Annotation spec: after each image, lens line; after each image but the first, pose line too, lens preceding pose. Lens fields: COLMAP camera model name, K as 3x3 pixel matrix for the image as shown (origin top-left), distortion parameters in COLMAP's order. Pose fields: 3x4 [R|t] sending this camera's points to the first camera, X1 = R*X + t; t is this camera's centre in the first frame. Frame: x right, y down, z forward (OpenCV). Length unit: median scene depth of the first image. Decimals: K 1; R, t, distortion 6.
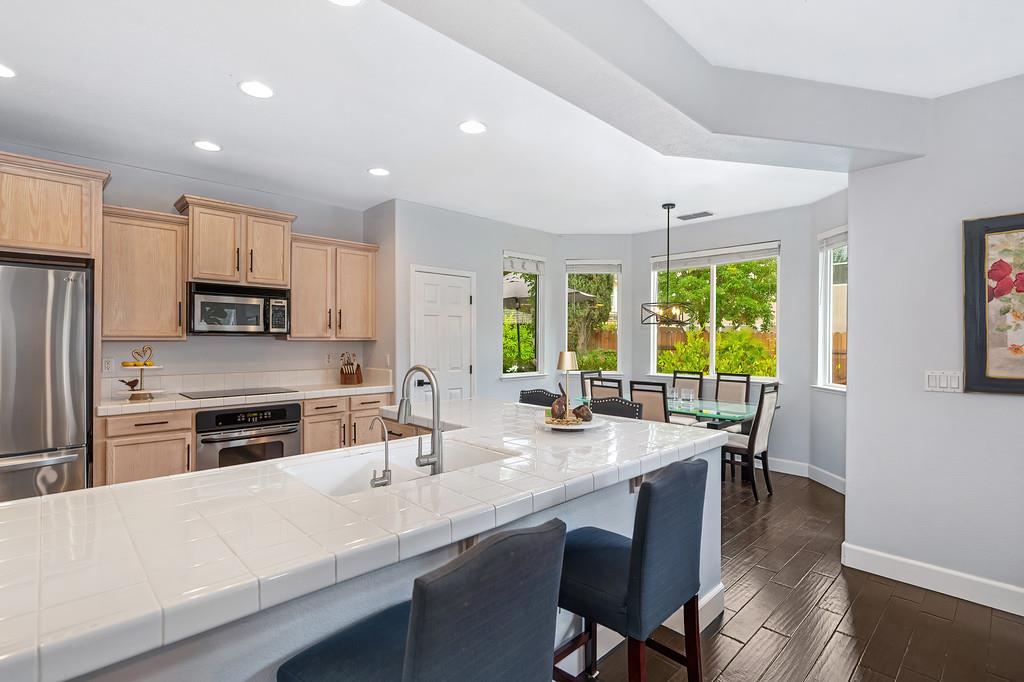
lens RADIAL K [[485.4, 0, 513.8], [0, 485.4, 341.5], [0, 0, 1]] dist [-0.003470, 0.003070]
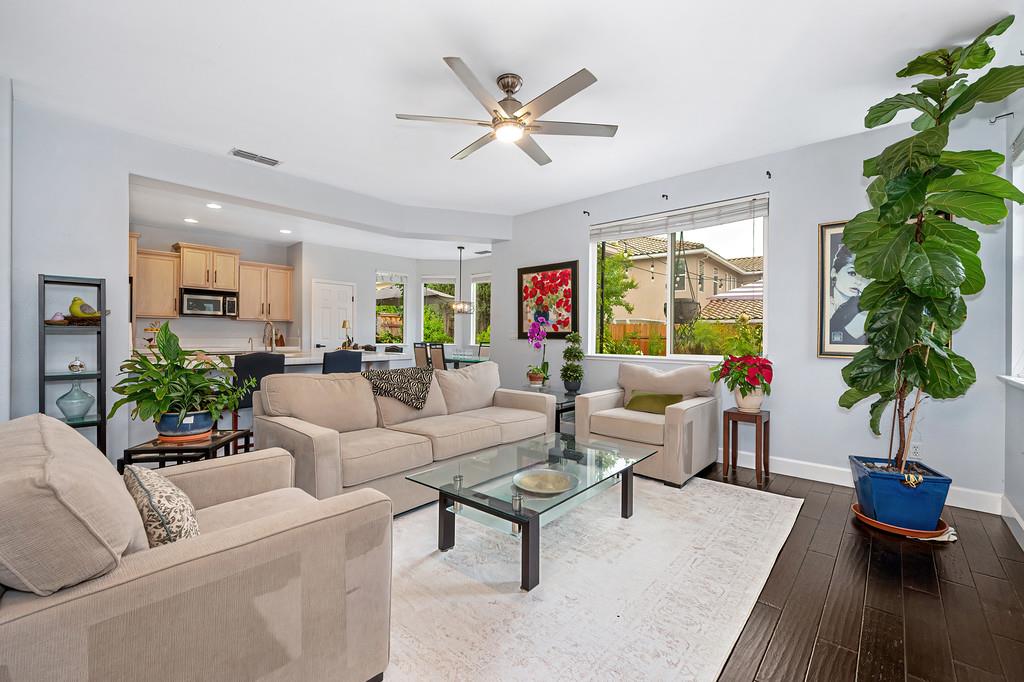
lens RADIAL K [[434.5, 0, 510.8], [0, 434.5, 335.9], [0, 0, 1]] dist [-0.001369, -0.002044]
pose [[0.997451, 0.005289, 0.071162, 0.457835], [-0.005071, 0.999982, -0.003238, 0.059240], [-0.071178, 0.002869, 0.997460, -0.719883]]
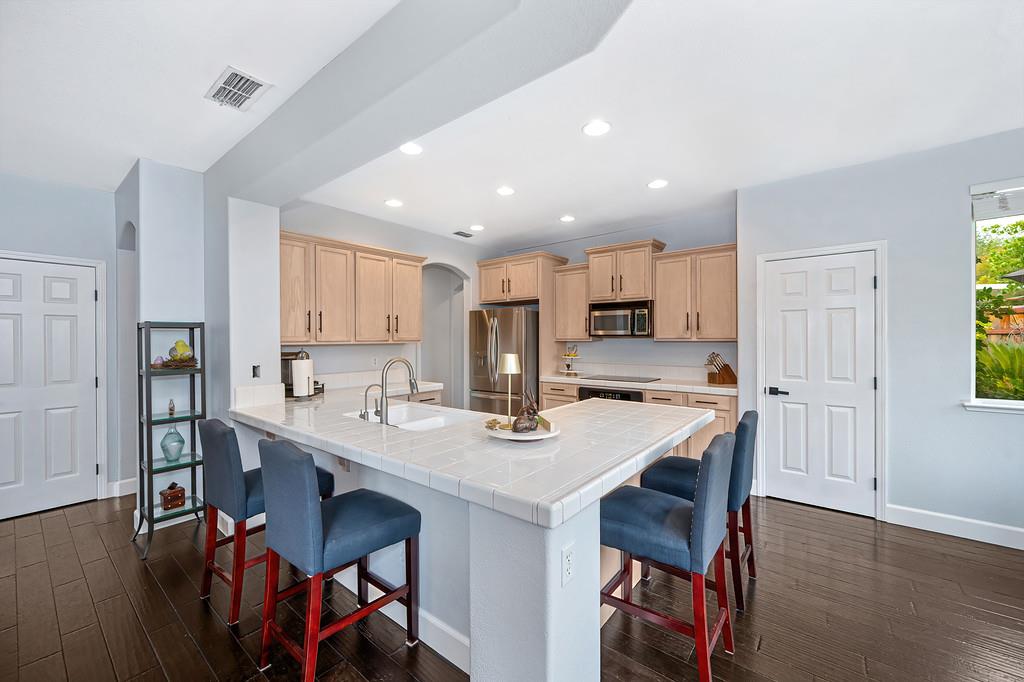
lens RADIAL K [[403.8, 0, 512.5], [0, 403.8, 340.7], [0, 0, 1]] dist [-0.001917, -0.001362]
pose [[0.122839, -0.001100, -0.992426, 0.533208], [0.000852, 0.999999, -0.001003, -0.002858], [0.992426, -0.000722, 0.122840, 0.538133]]
